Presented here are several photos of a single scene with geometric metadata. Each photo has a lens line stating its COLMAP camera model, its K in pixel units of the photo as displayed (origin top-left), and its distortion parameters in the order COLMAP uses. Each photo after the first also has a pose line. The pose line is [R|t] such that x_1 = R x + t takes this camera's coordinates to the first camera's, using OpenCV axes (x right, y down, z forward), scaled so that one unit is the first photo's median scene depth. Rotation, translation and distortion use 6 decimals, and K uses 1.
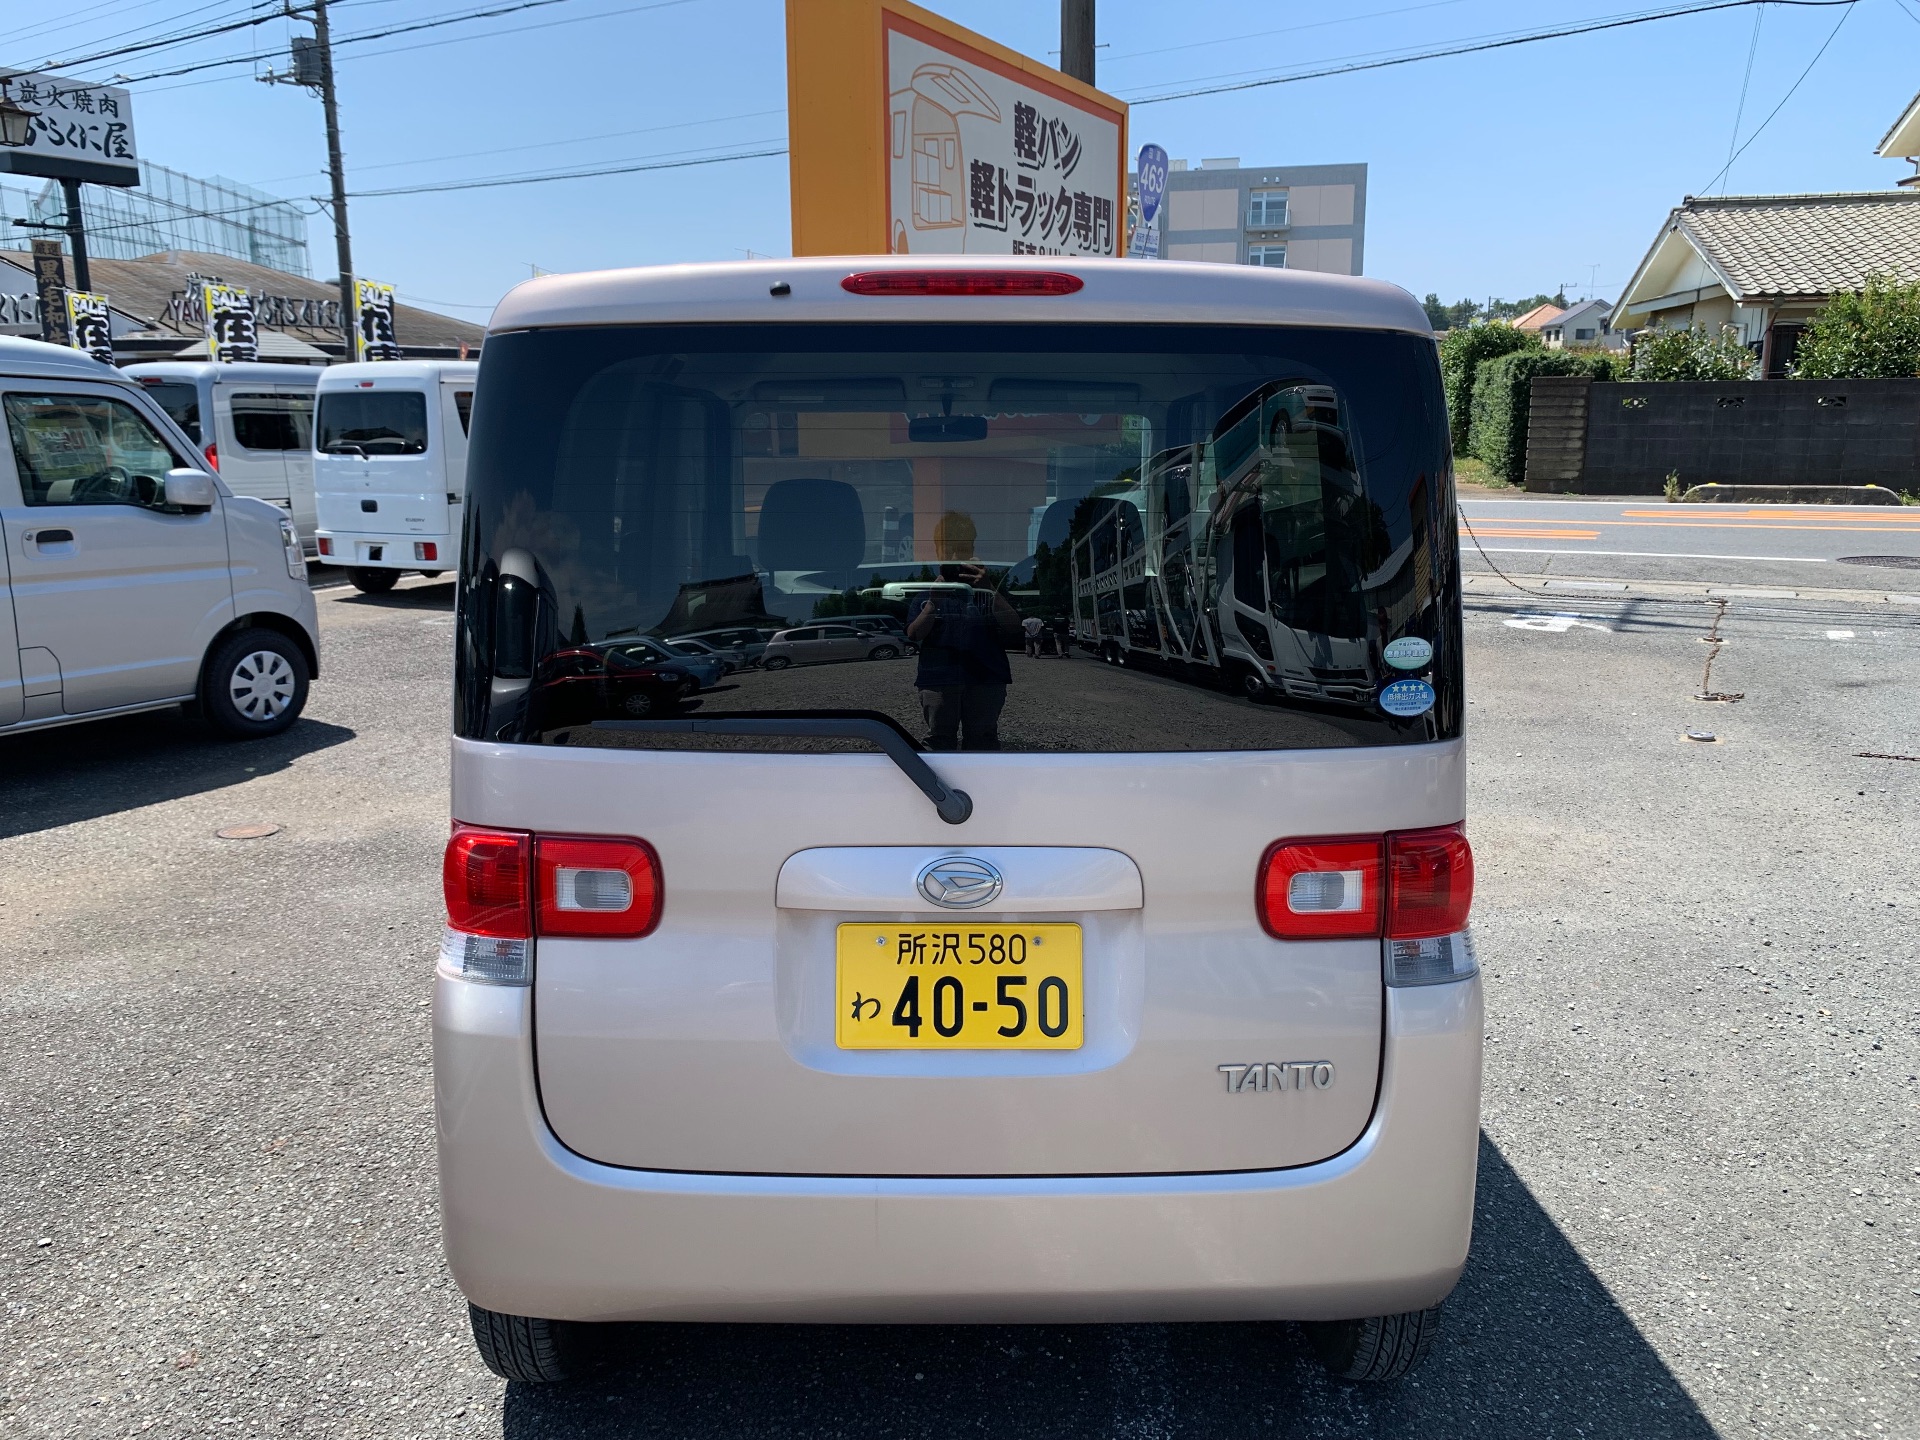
lens RADIAL K [[1450.1, 0, 922.4], [0, 1450.1, 692.8], [0, 0, 1]] dist [0.093876, -0.002415]
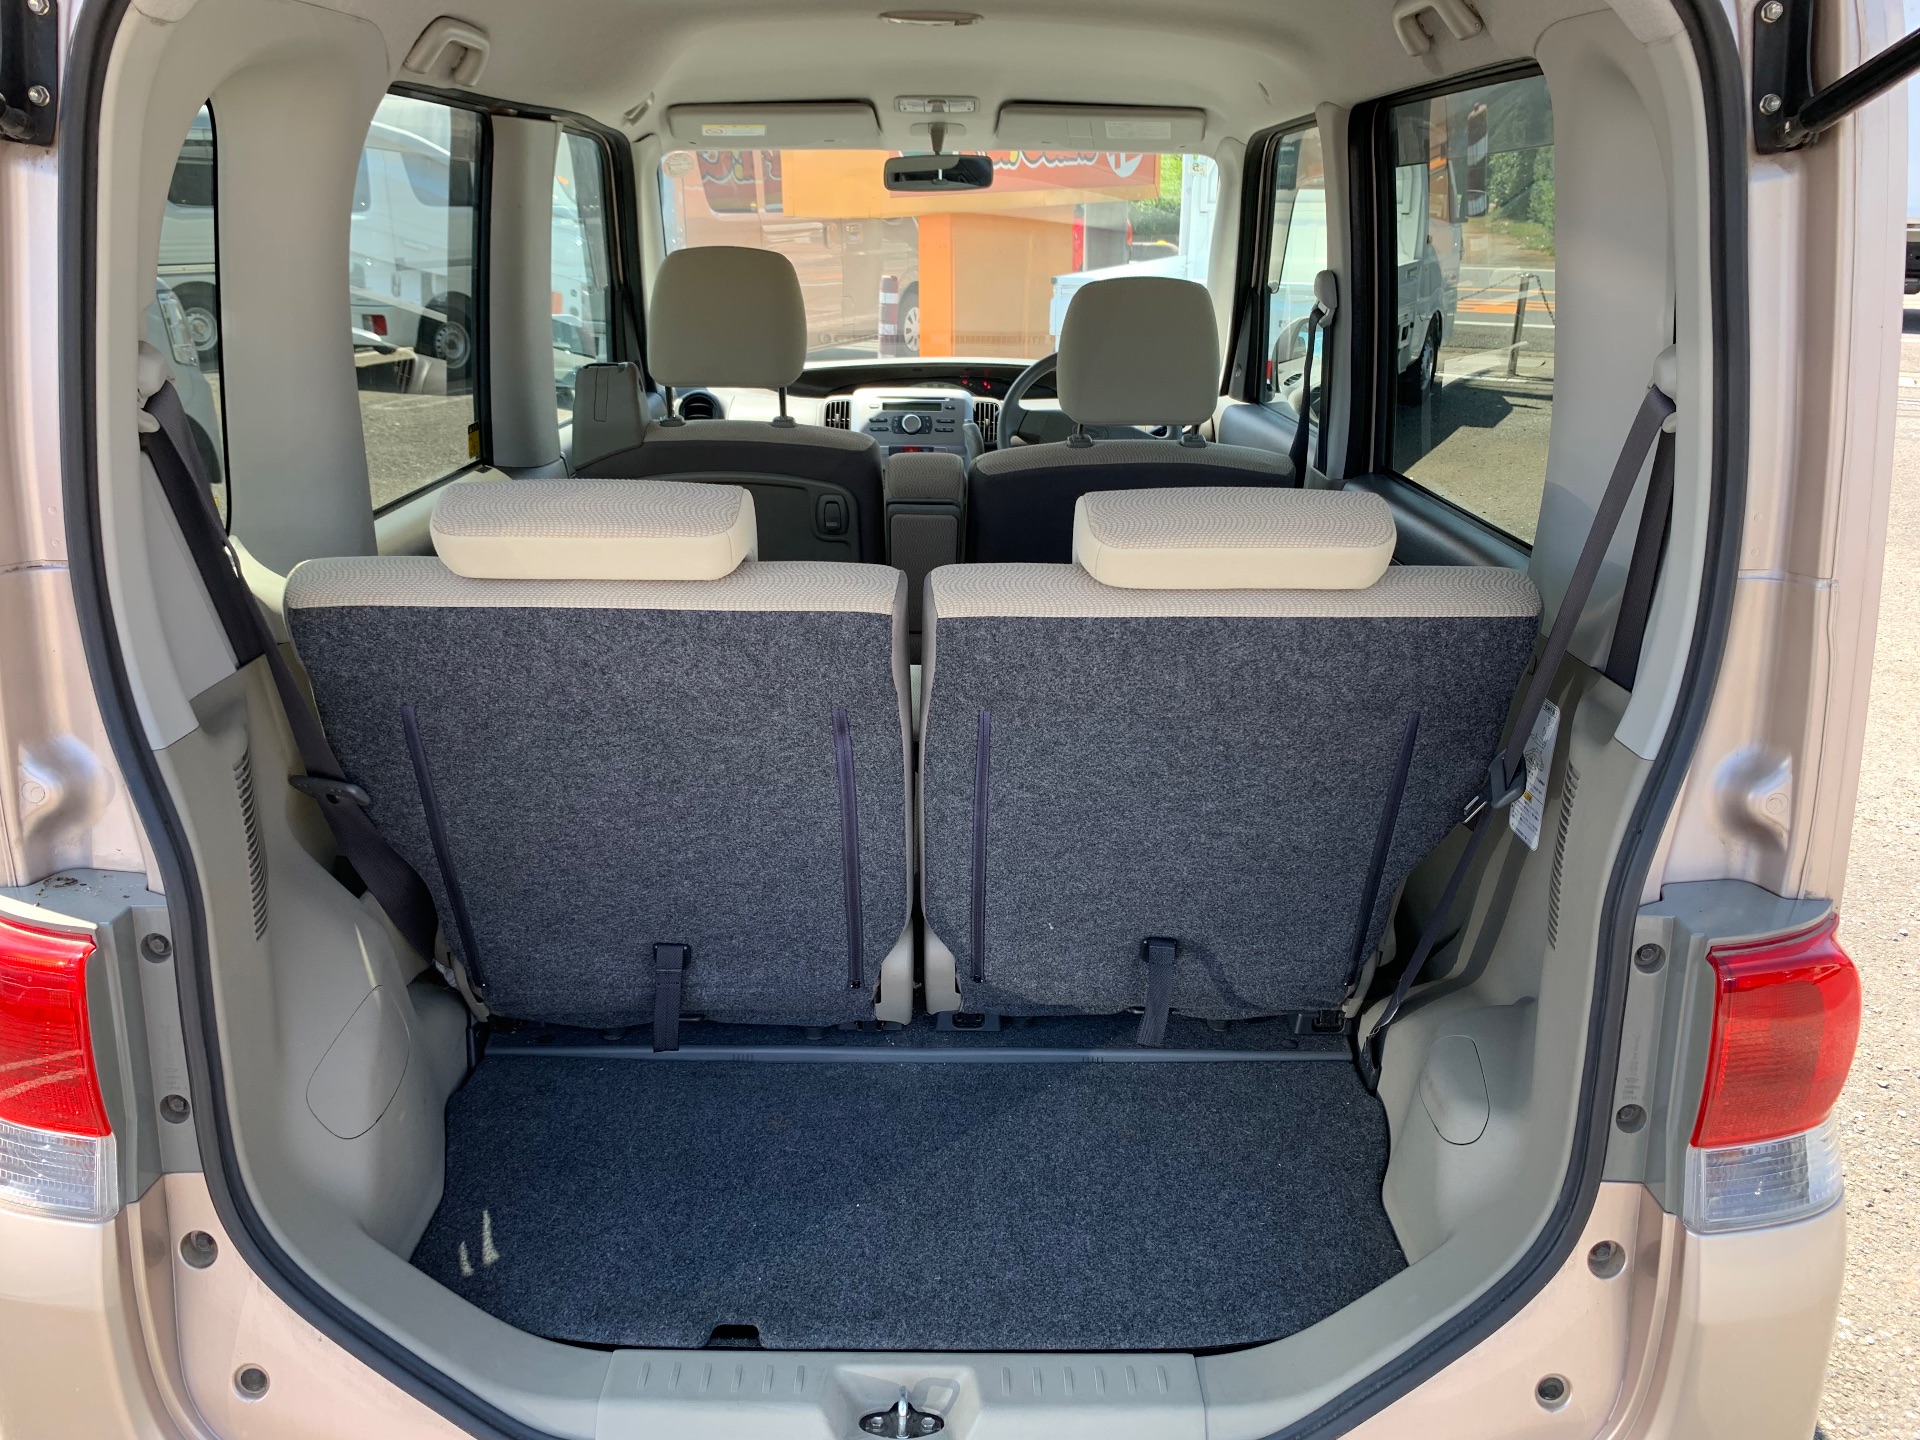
lens RADIAL K [[1474.4, 0, 958.5], [0, 1474.4, 683.8], [0, 0, 1]] dist [0.020574, -0.010070]
pose [[0.999954, 0.000213, 0.009559, 0.020064], [-0.001603, 0.989349, 0.145552, -0.037248], [-0.009426, -0.145560, 0.989304, 0.235521]]
